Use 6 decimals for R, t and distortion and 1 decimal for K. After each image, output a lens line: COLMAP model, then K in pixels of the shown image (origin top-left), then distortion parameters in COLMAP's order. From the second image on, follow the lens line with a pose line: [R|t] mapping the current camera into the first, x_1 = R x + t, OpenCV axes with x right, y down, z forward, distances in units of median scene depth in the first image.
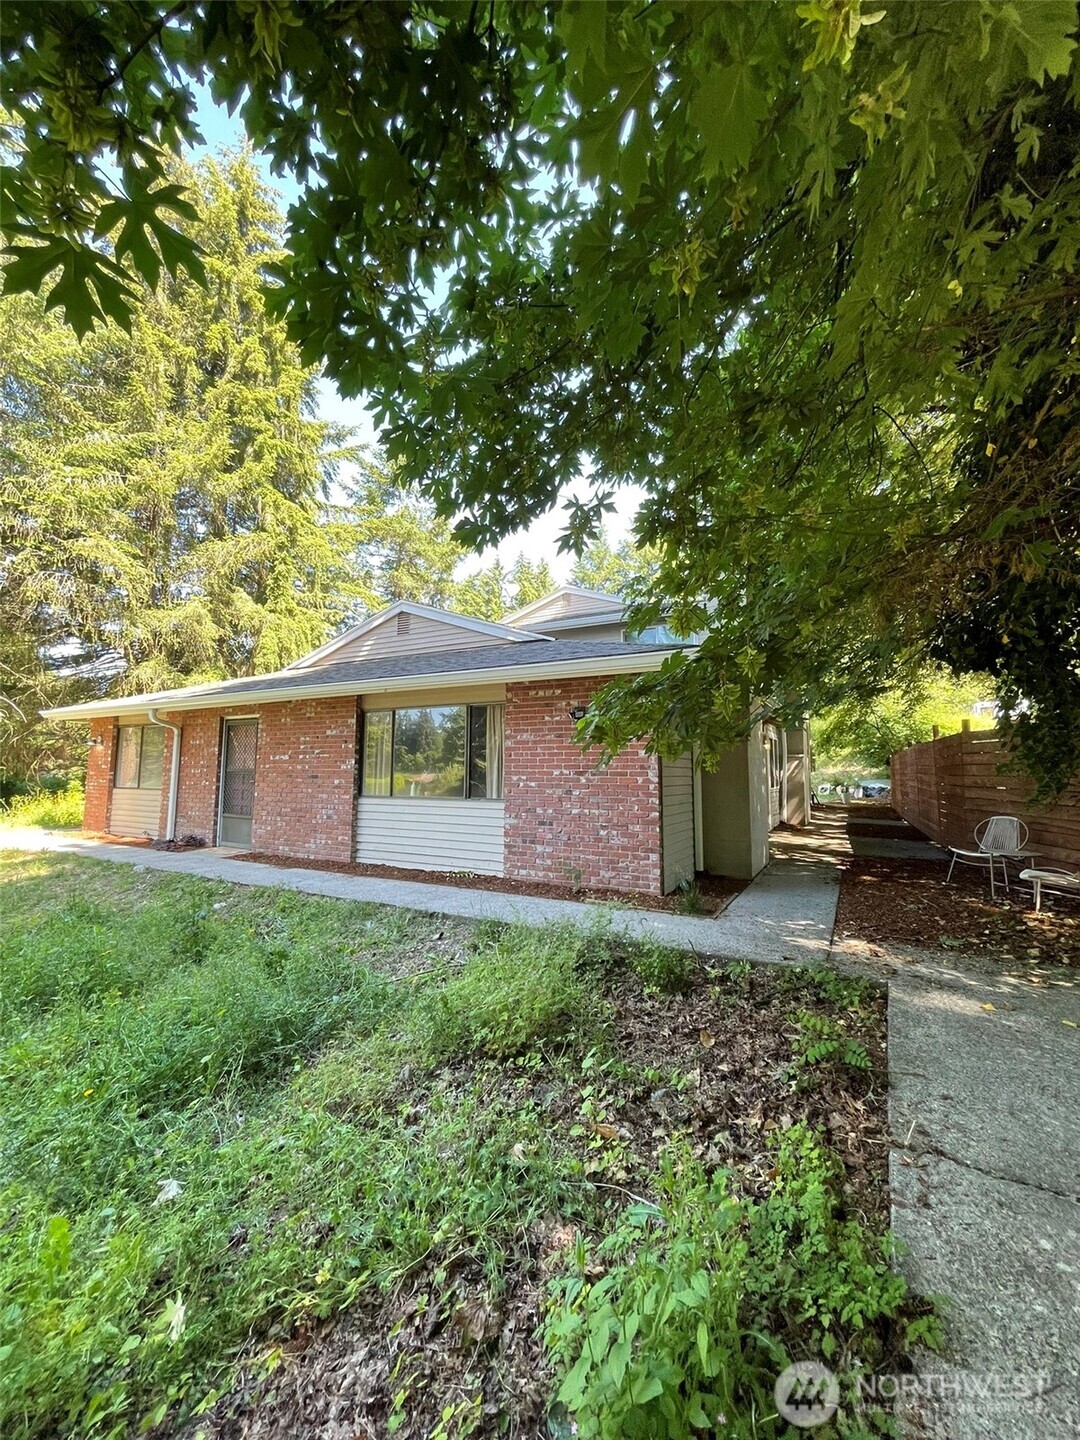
lens RADIAL K [[578.4, 0, 542.9], [0, 578.4, 717.3], [0, 0, 1]] dist [-0.003454, 0.000358]
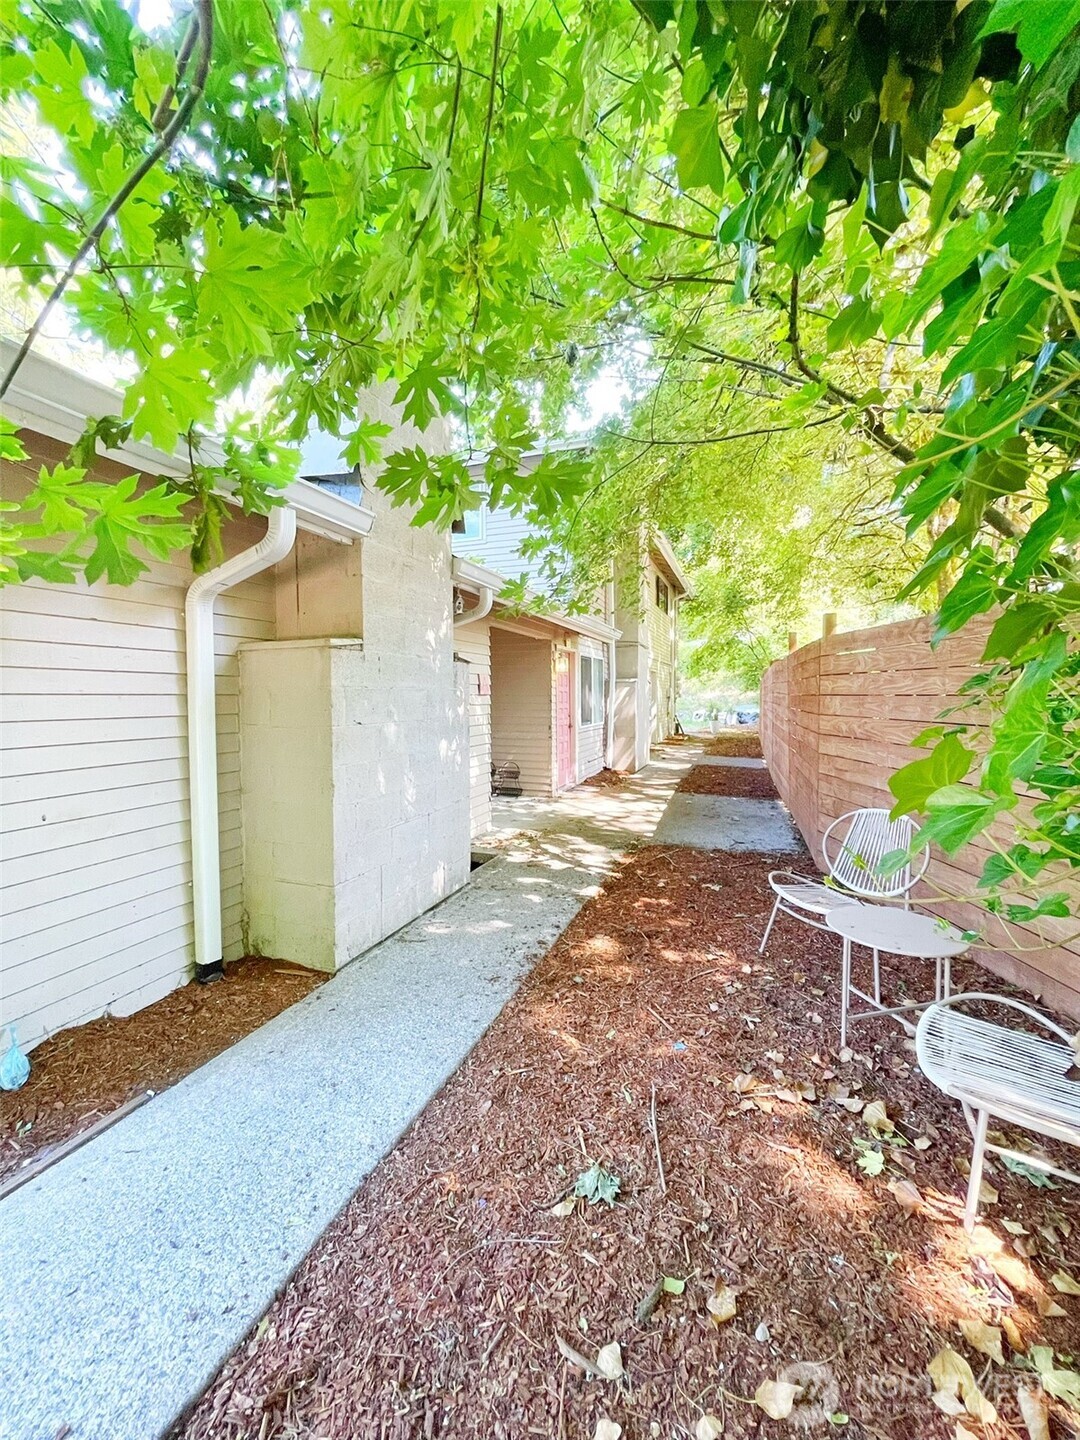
lens RADIAL K [[578.4, 0, 537.5], [0, 578.4, 719.0], [0, 0, 1]] dist [-0.003454, 0.000358]
pose [[0.989480, -0.019883, 0.143294, 0.220221], [0.000999, 0.991426, 0.130665, 0.018887], [-0.144663, -0.129147, 0.981017, 0.285133]]
